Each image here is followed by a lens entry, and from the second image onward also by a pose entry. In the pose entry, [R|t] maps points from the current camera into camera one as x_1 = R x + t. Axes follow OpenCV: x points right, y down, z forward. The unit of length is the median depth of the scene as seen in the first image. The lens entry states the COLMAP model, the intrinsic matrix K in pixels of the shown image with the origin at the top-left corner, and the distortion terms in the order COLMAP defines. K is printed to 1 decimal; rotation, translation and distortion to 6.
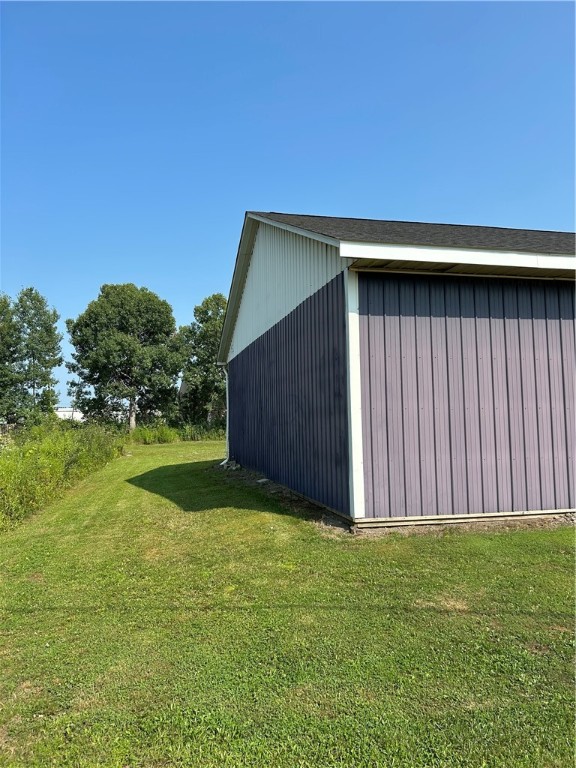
lens RADIAL K [[578.2, 0, 288.0], [0, 578.2, 384.0], [0, 0, 1]] dist [0.064273, -0.070709]
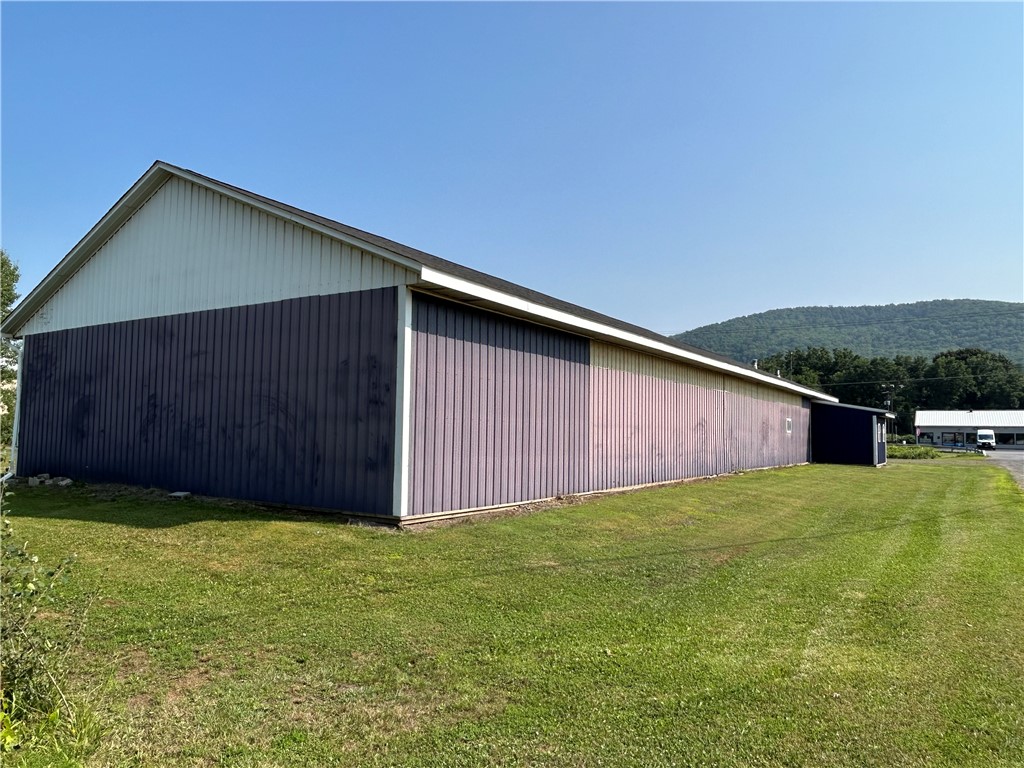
lens RADIAL K [[729.7, 0, 512.0], [0, 729.7, 384.0], [0, 0, 1]] dist [0.010863, 0.000910]
pose [[0.723247, 0.073174, 0.686702, -0.676668], [-0.082409, 0.996410, -0.019382, -0.008137], [-0.685655, -0.042573, 0.726681, -0.129880]]
